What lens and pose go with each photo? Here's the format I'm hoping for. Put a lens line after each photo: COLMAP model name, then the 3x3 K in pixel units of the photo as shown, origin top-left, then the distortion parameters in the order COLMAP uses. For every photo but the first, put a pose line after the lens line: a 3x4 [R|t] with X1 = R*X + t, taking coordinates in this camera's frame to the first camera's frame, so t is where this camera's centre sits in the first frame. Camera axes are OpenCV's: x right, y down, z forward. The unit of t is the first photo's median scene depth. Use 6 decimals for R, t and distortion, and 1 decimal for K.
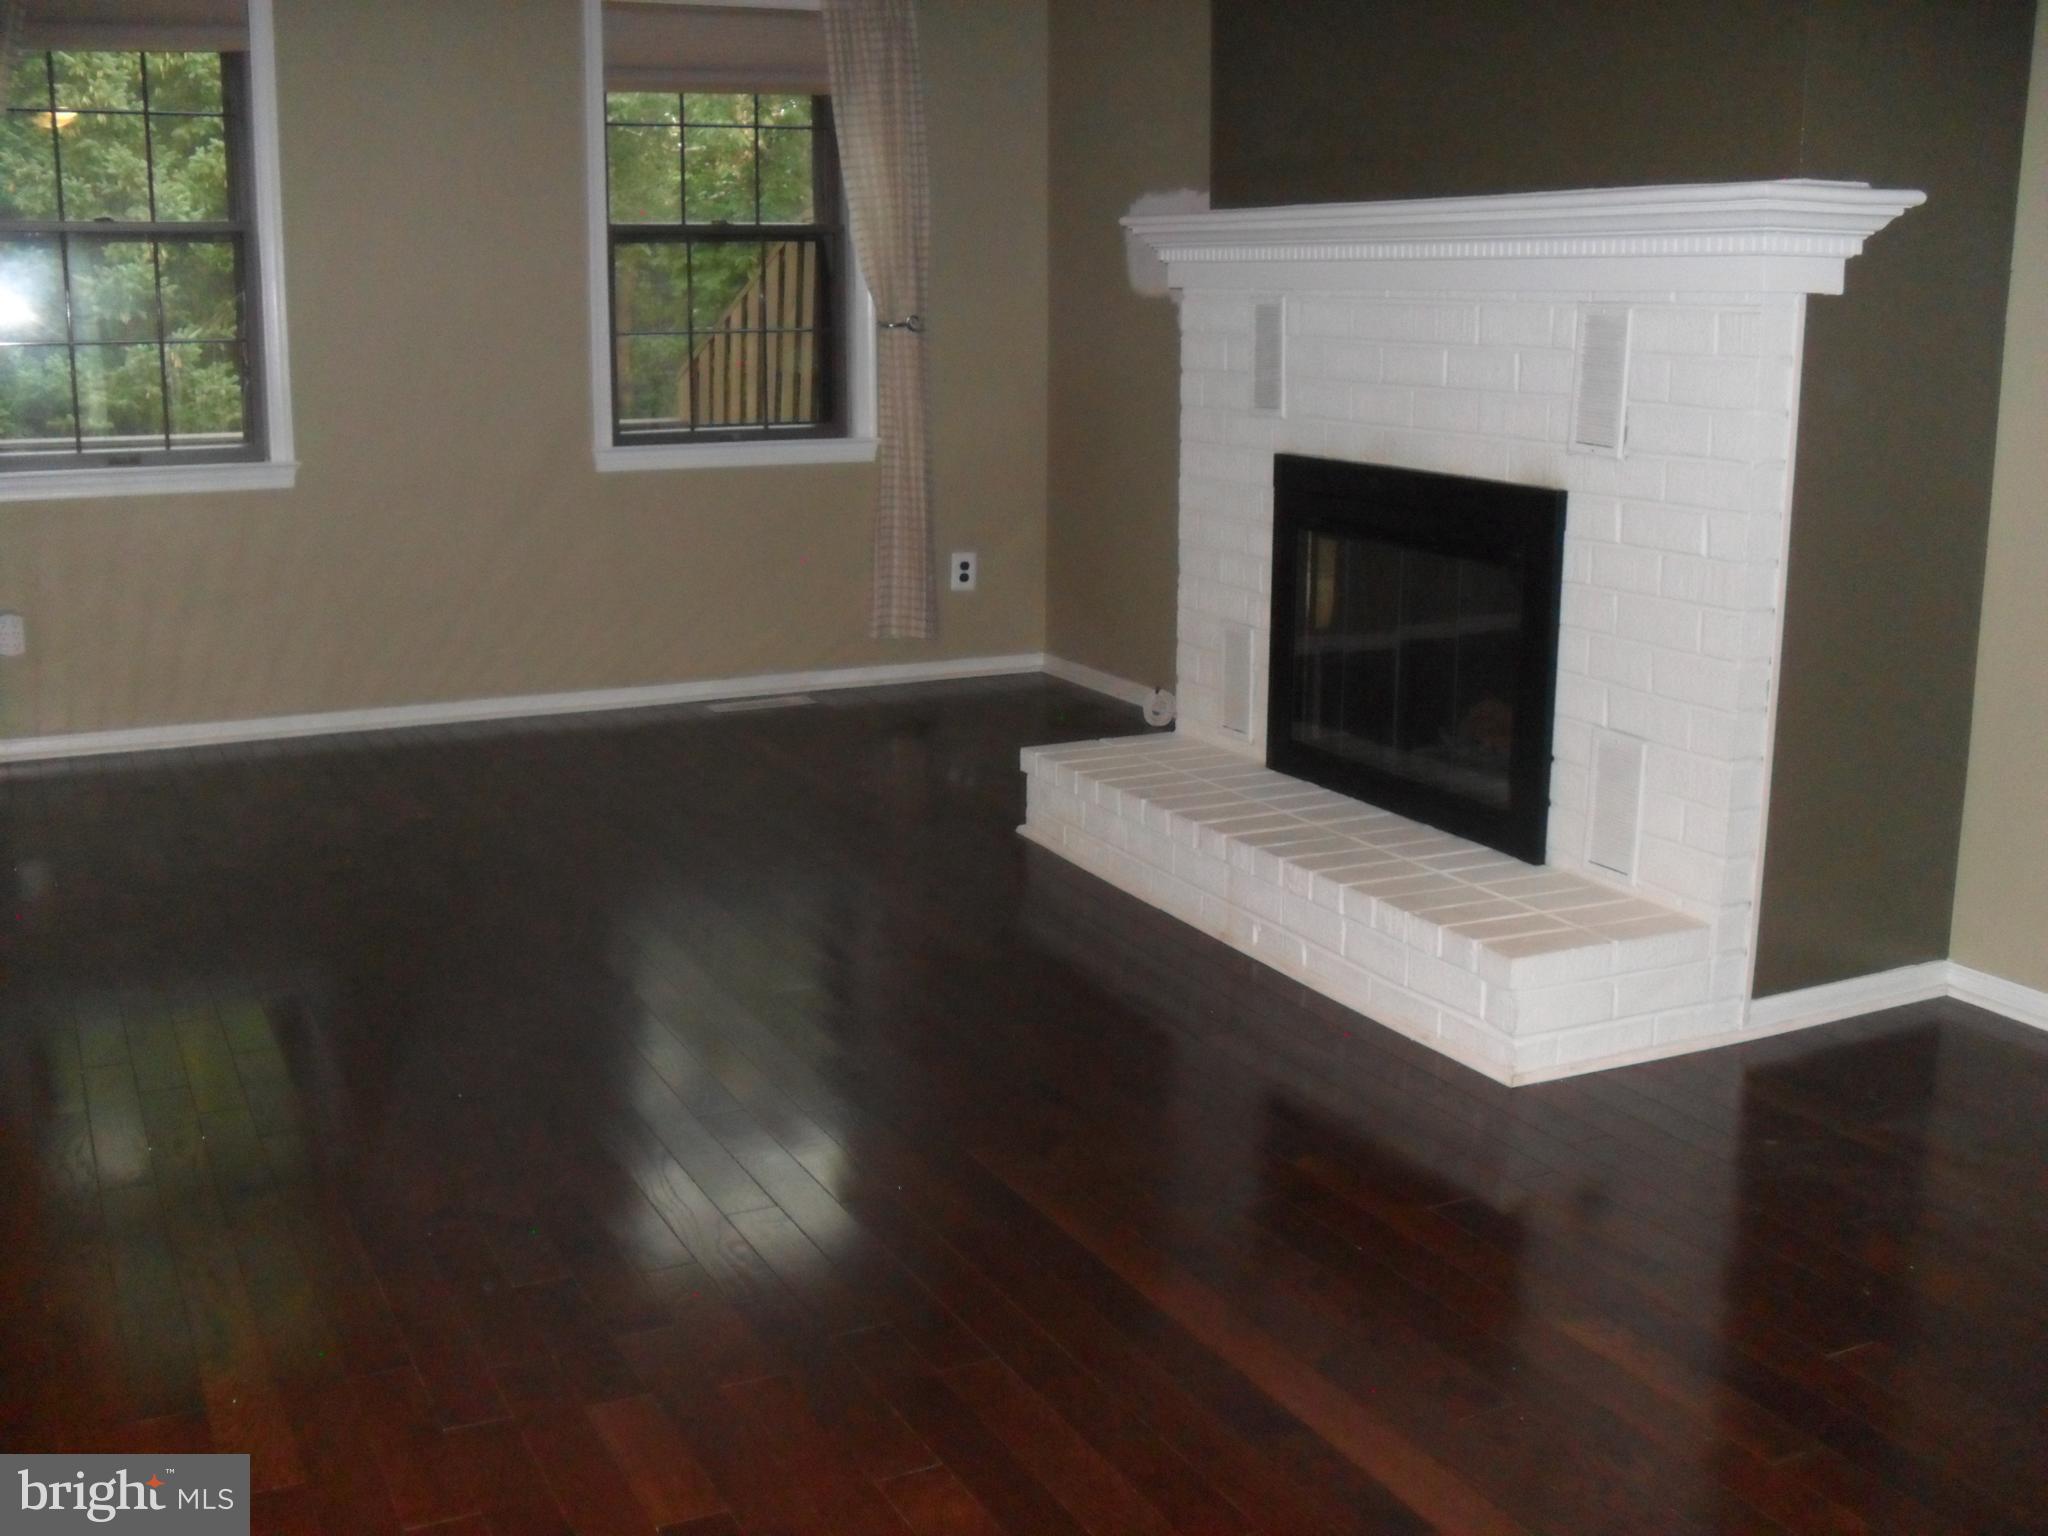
lens RADIAL K [[2172.1, 0, 1024.0], [0, 2172.1, 768.0], [0, 0, 1]] dist [-0.127164, 0.014141]
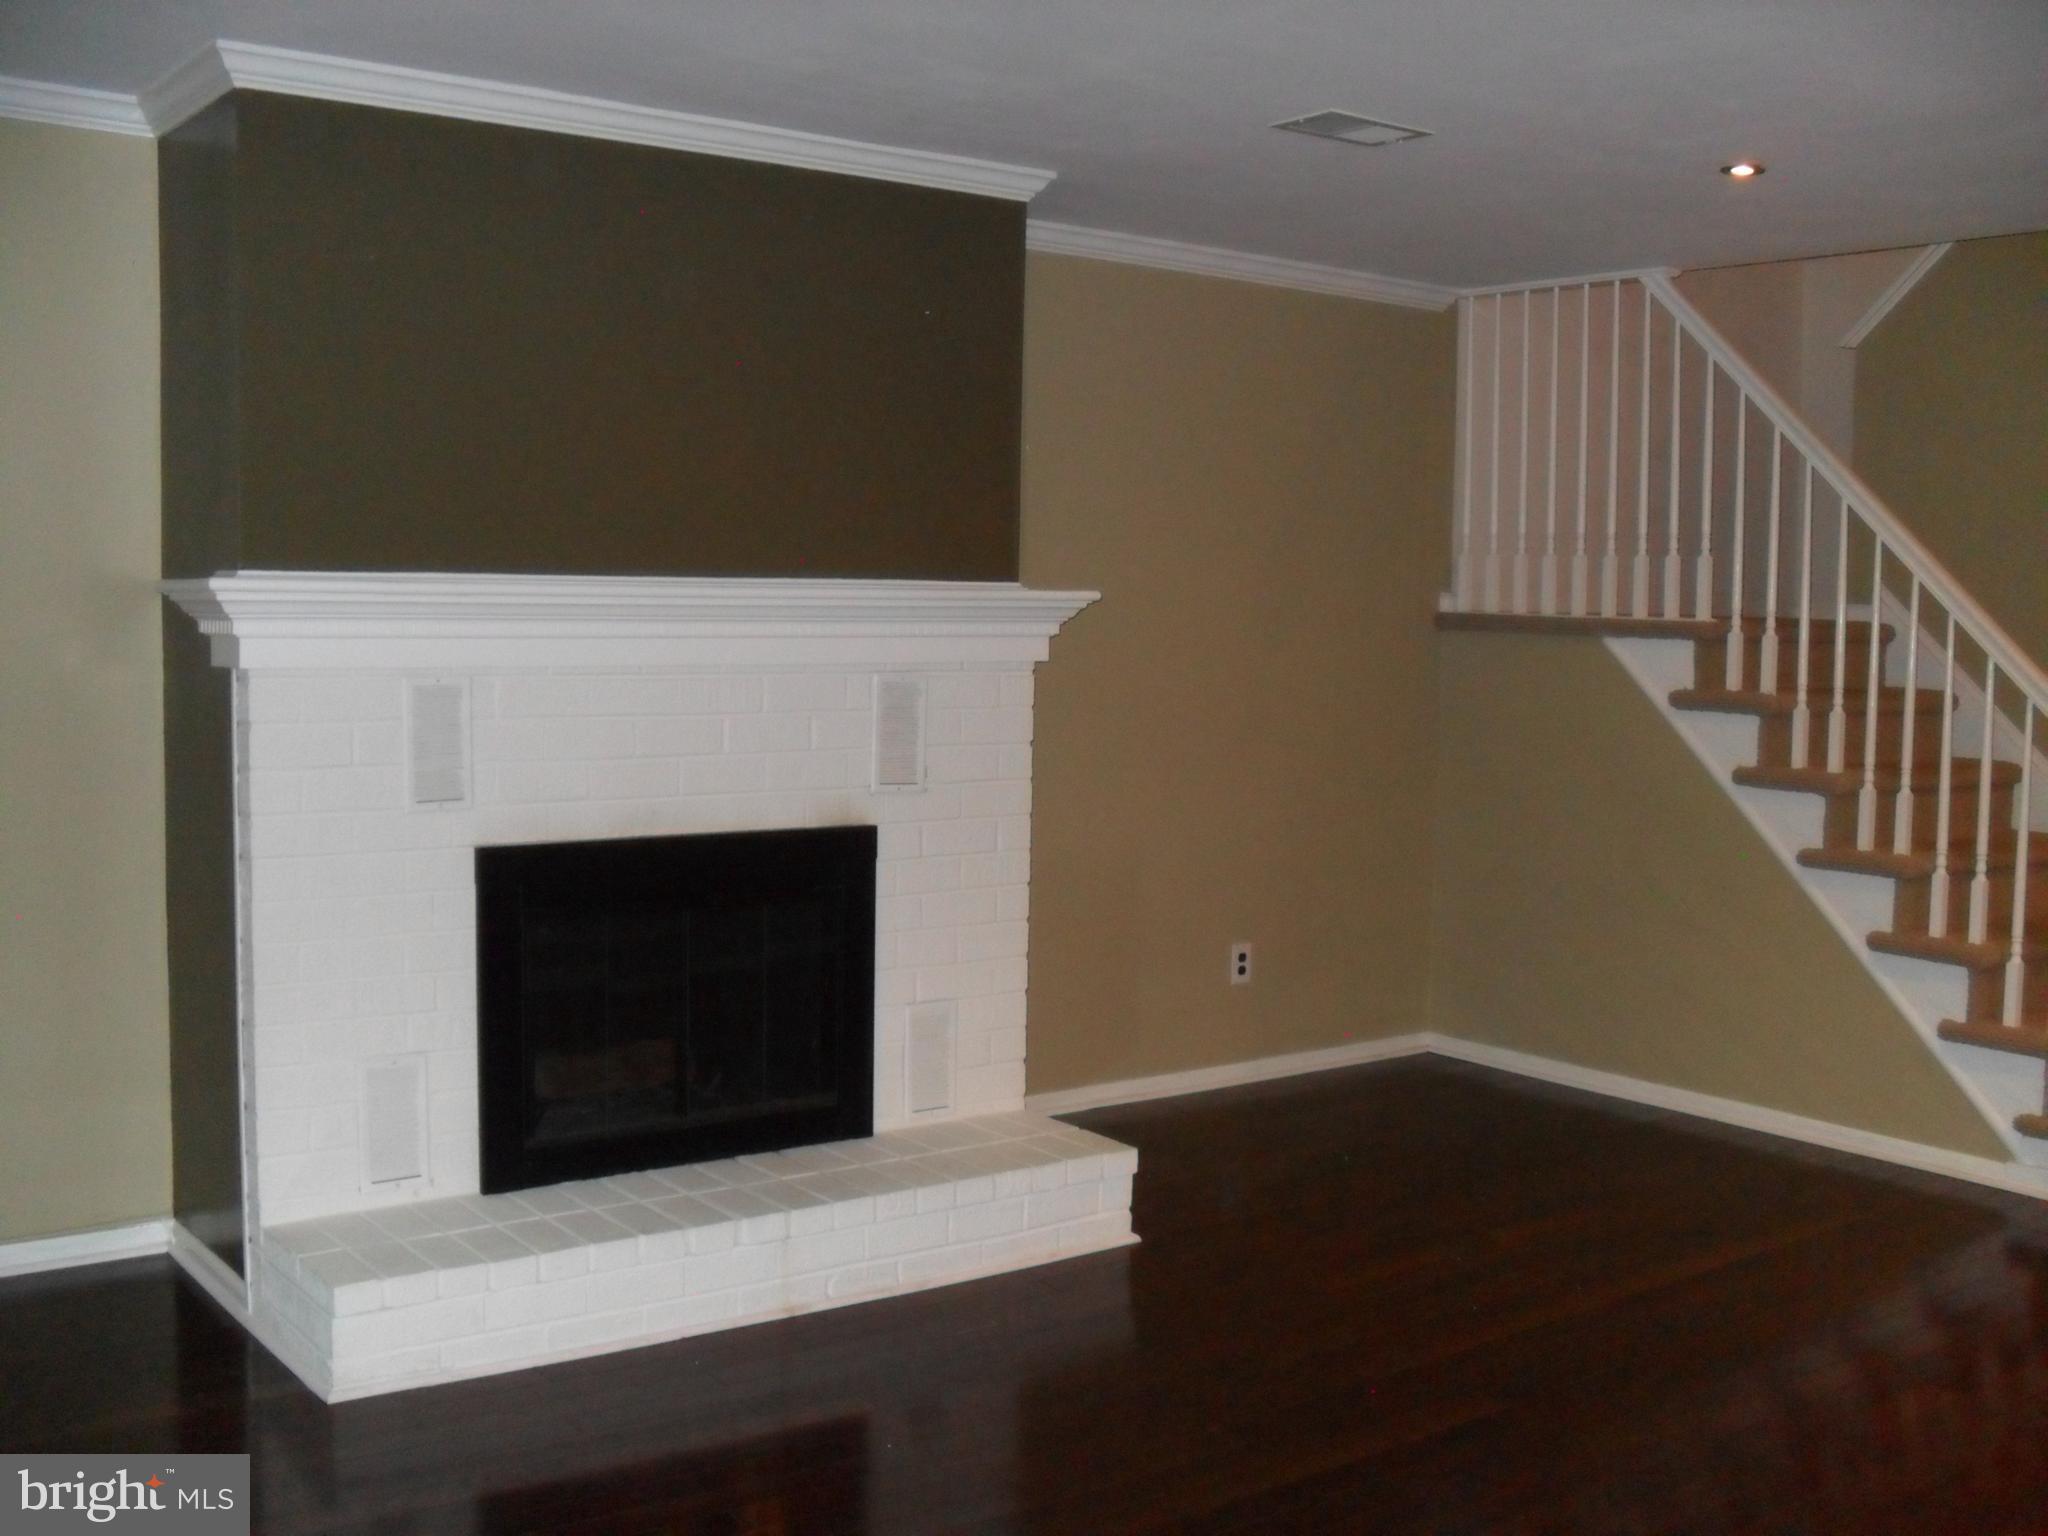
lens RADIAL K [[2172.1, 0, 1024.0], [0, 2172.1, 768.0], [0, 0, 1]] dist [-0.127164, 0.014141]
pose [[-0.170899, -0.083019, 0.981785, -0.947486], [0.194170, 0.974066, 0.116165, -0.280998], [-0.965967, 0.210486, -0.150347, 1.072602]]
